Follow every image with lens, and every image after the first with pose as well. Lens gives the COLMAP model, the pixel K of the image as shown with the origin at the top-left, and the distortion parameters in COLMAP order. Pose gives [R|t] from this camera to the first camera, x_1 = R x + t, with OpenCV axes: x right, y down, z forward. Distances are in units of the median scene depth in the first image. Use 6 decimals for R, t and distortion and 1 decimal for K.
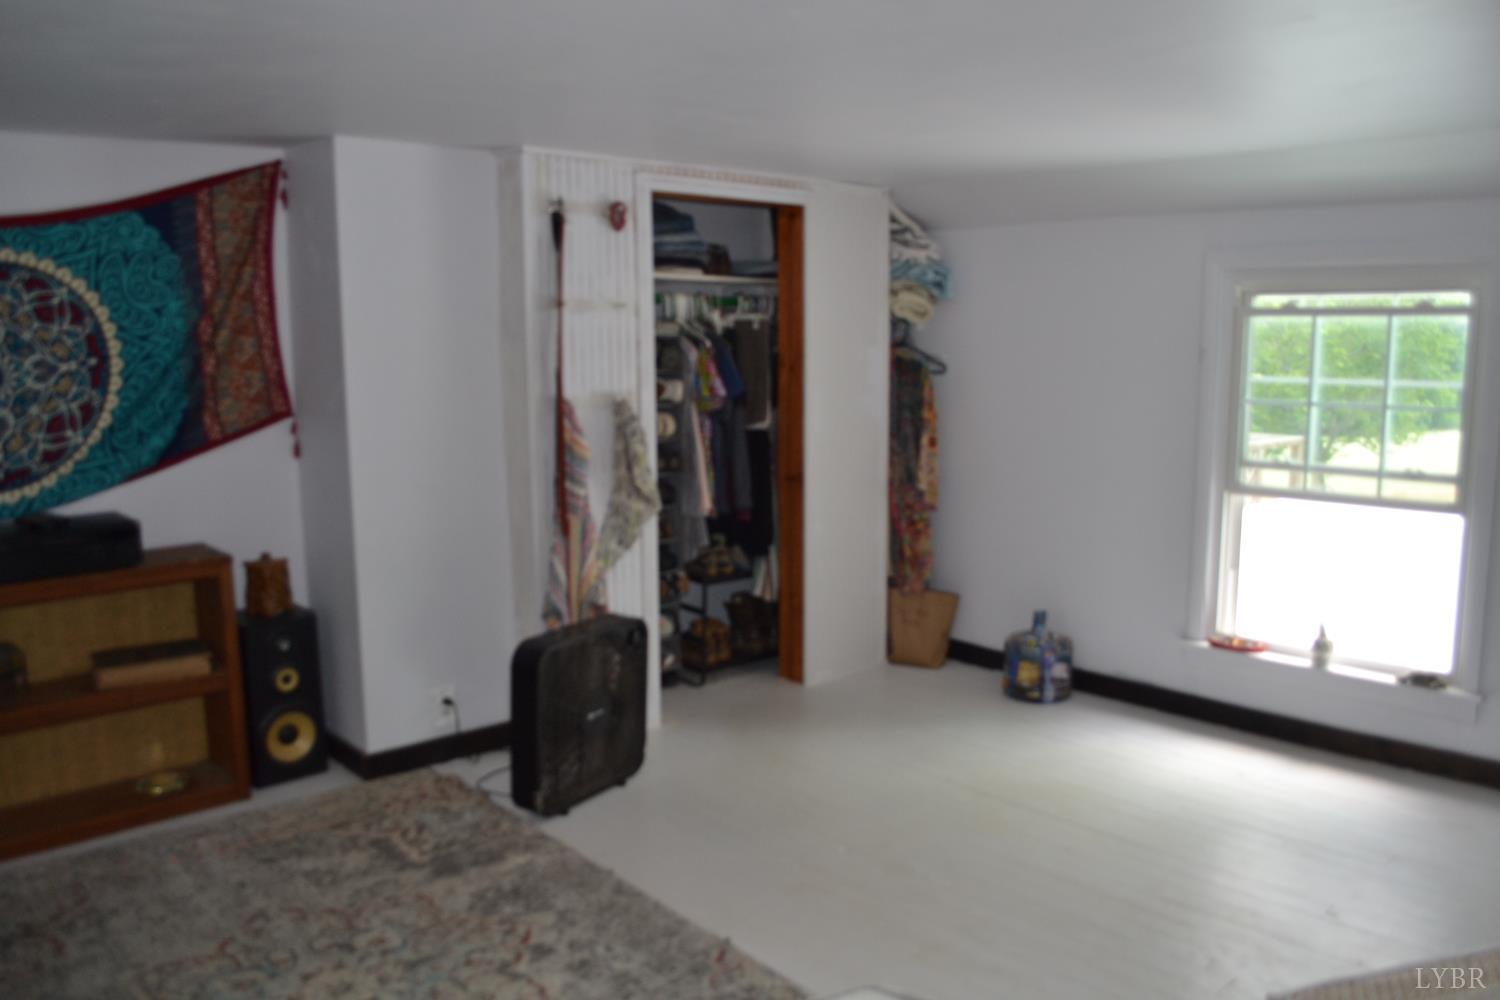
lens RADIAL K [[1204.4, 0, 742.0], [0, 1204.4, 503.3], [0, 0, 1]] dist [-0.090591, 0.008808]
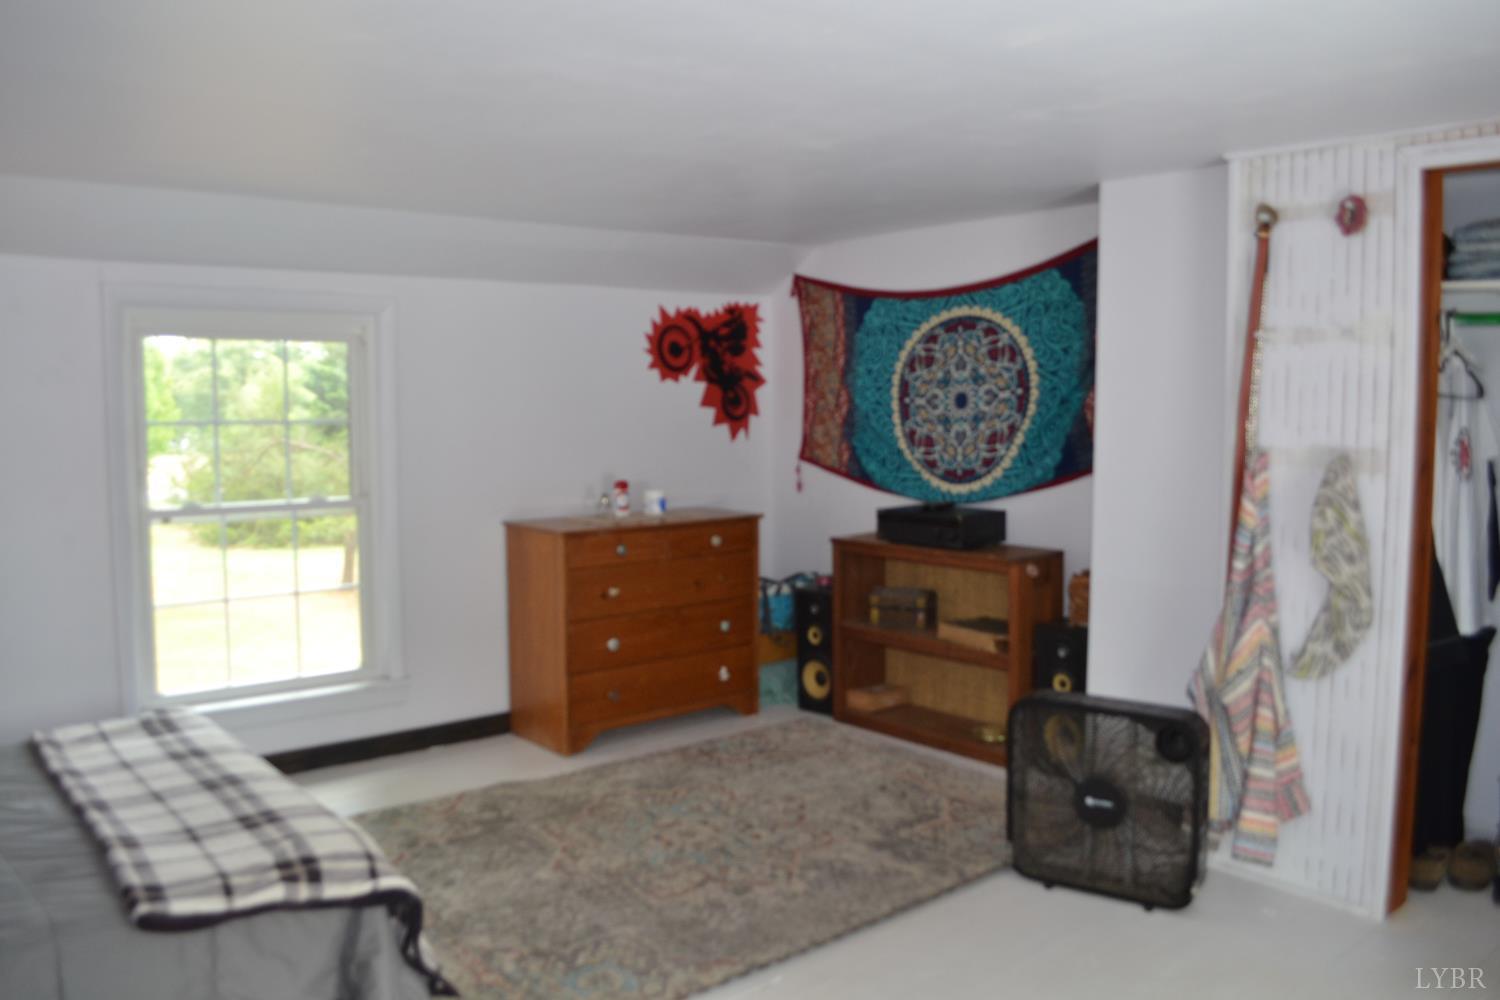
lens RADIAL K [[1204.4, 0, 742.0], [0, 1204.4, 503.3], [0, 0, 1]] dist [-0.090591, 0.008808]
pose [[-0.044365, 0.103610, -0.993628, 0.760769], [-0.133800, 0.985030, 0.108687, -0.103727], [0.990015, 0.137770, -0.029837, 0.767686]]
